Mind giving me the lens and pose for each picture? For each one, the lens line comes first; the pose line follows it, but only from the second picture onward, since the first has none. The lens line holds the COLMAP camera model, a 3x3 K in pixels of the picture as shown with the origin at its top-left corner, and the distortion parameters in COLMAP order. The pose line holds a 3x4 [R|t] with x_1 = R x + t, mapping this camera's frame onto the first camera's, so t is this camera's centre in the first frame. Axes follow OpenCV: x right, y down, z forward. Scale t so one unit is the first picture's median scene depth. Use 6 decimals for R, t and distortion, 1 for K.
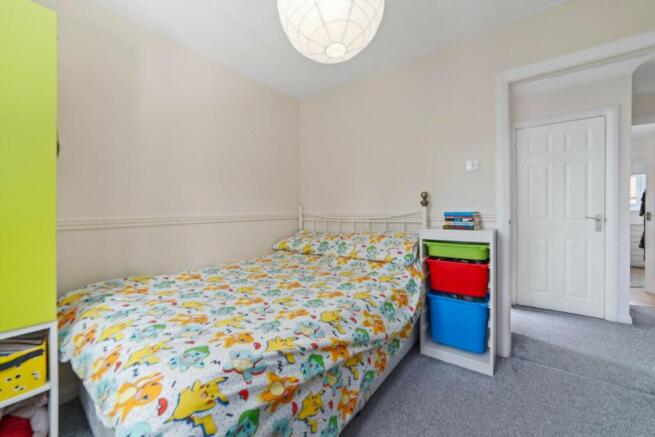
lens RADIAL K [[255.9, 0, 336.1], [0, 255.9, 221.2], [0, 0, 1]] dist [0.009679, 0.000183]
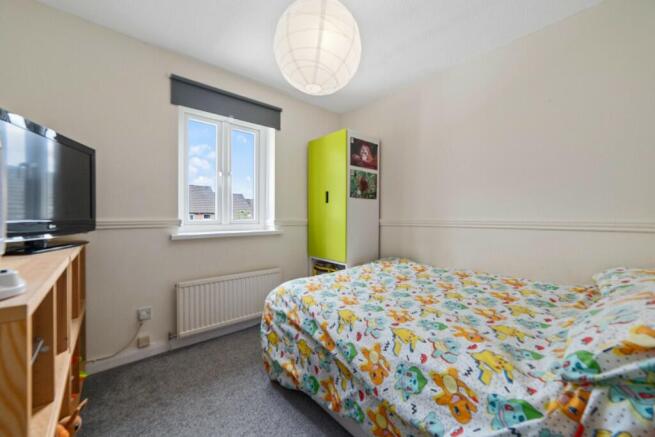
lens RADIAL K [[255.9, 0, 336.1], [0, 255.9, 221.2], [0, 0, 1]] dist [0.009679, 0.000183]
pose [[-0.195752, 0.027947, -0.980255, 0.956509], [-0.034189, 0.998792, 0.035303, -0.060679], [0.980057, 0.040424, -0.194560, 1.051236]]
